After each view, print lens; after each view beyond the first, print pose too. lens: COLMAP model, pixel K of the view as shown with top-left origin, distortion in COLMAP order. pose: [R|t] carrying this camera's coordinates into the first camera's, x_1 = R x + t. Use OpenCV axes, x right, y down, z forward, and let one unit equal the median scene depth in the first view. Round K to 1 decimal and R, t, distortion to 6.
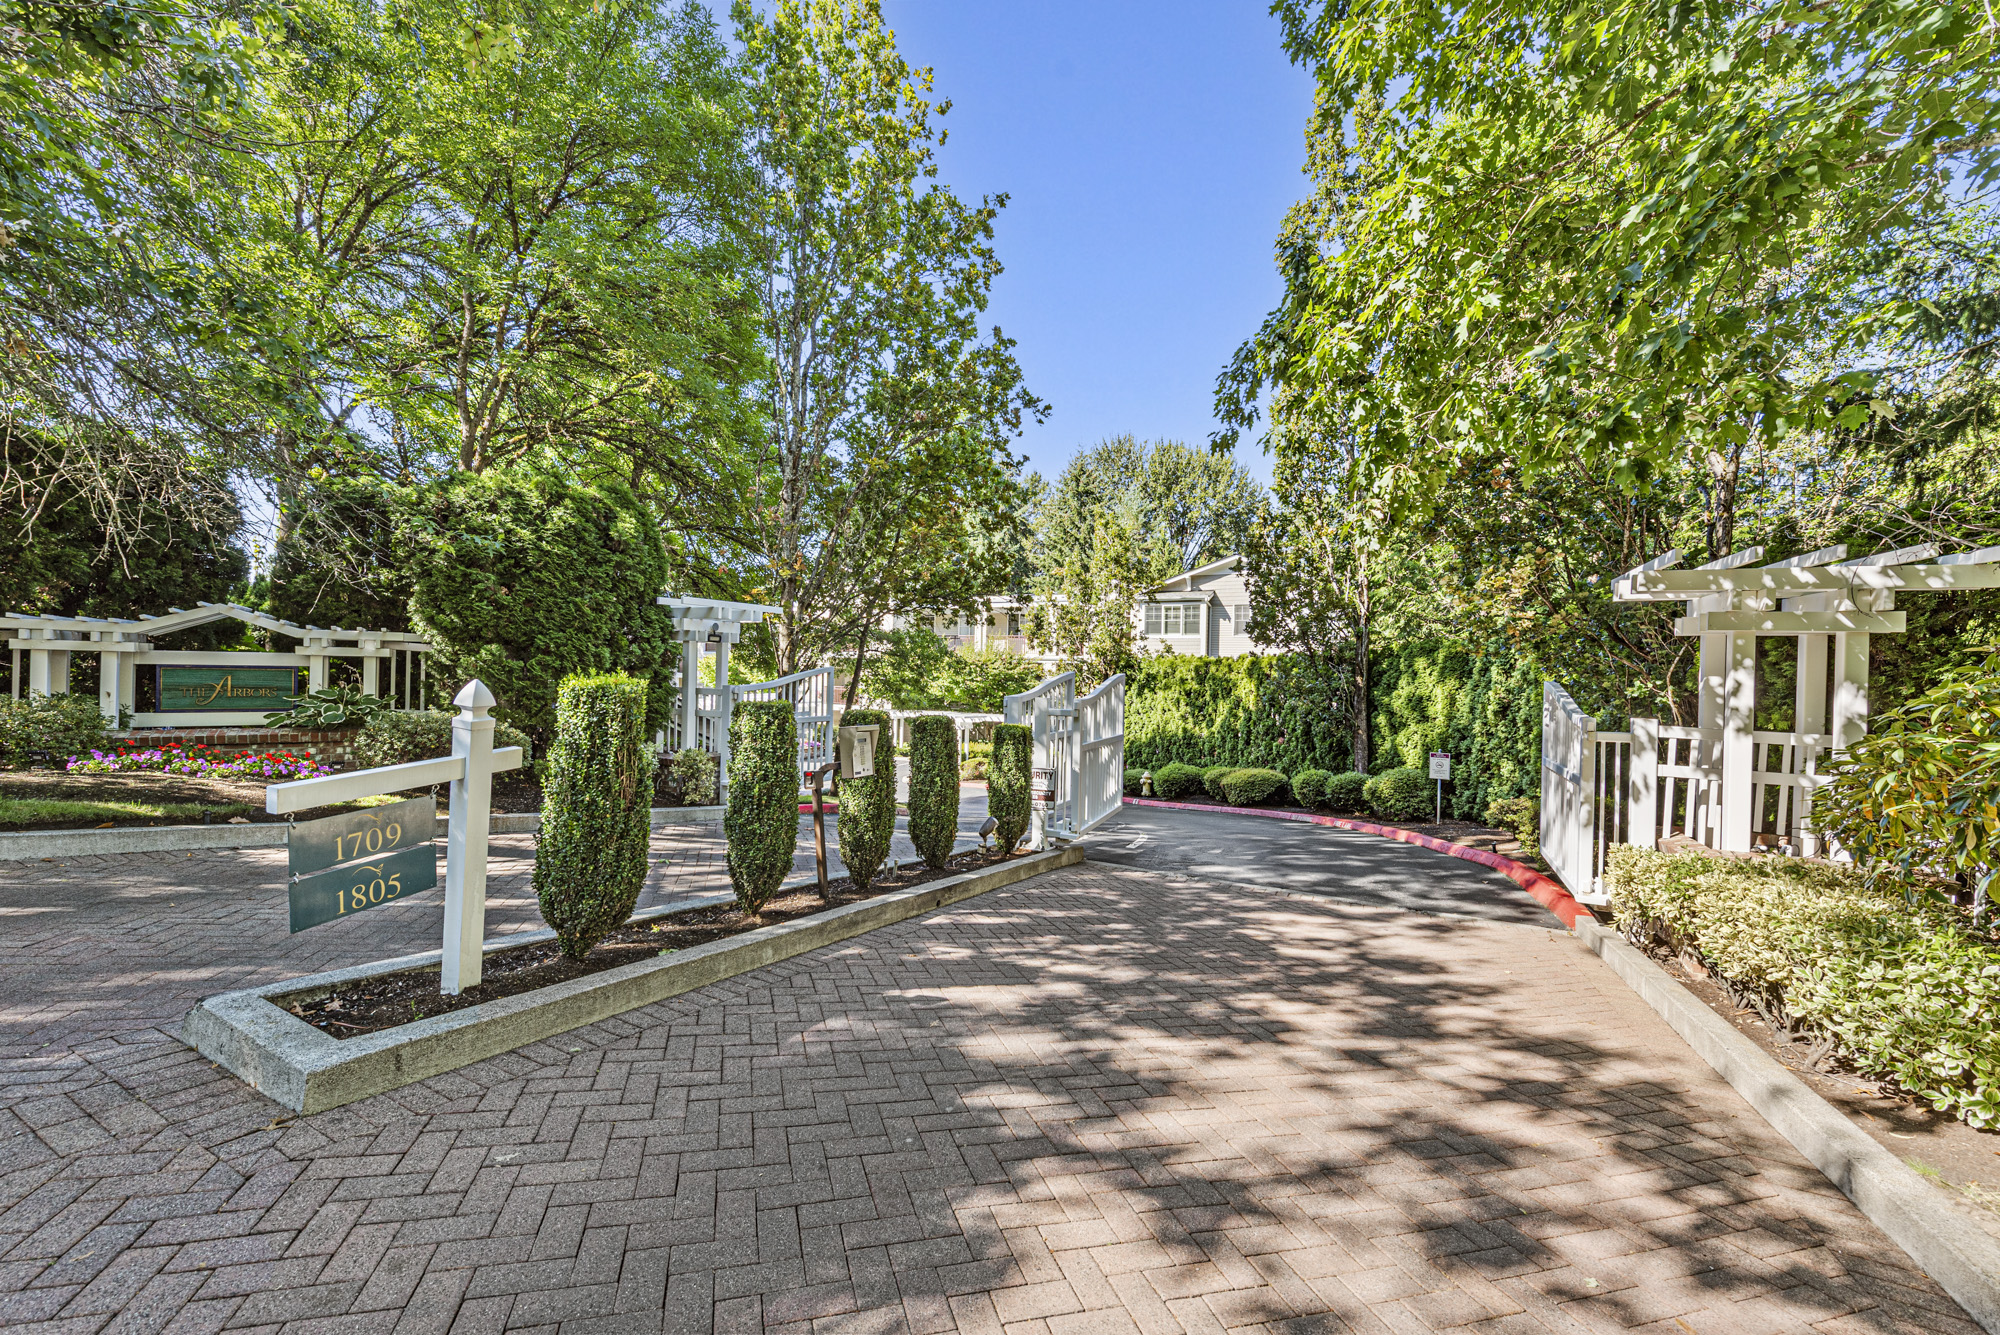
lens RADIAL K [[788.5, 0, 1000.2], [0, 788.5, 664.2], [0, 0, 1]] dist [0.001546, -0.000195]
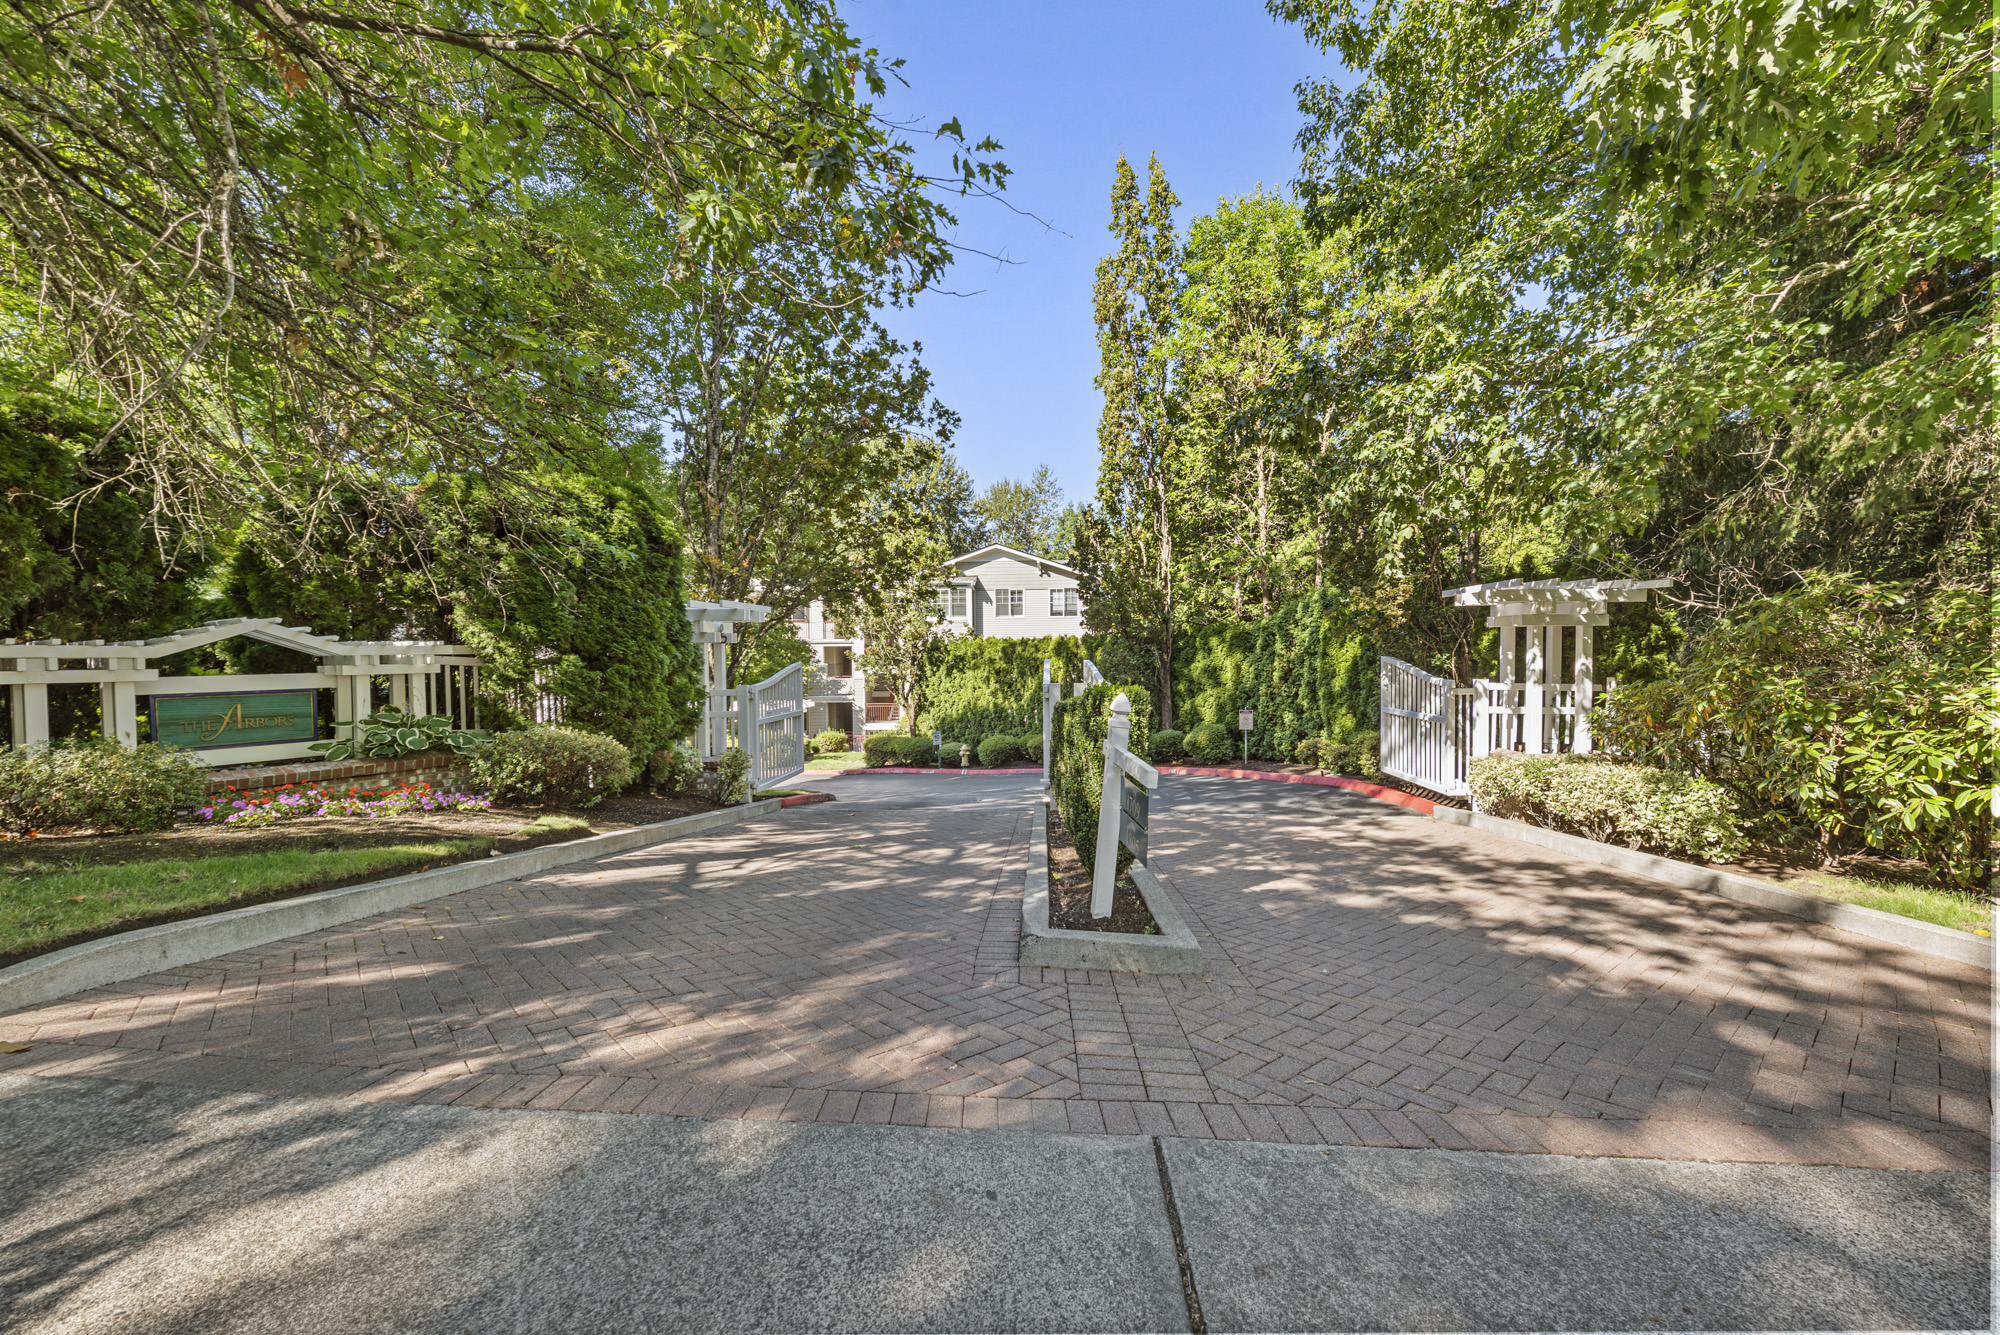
lens RADIAL K [[788.5, 0, 999.7], [0, 788.5, 667.4], [0, 0, 1]] dist [0.001546, -0.000195]
pose [[0.919808, -0.040171, 0.390307, -0.517917], [0.027518, 0.998900, 0.037959, -0.030832], [-0.391402, -0.024175, 0.919902, -0.074723]]
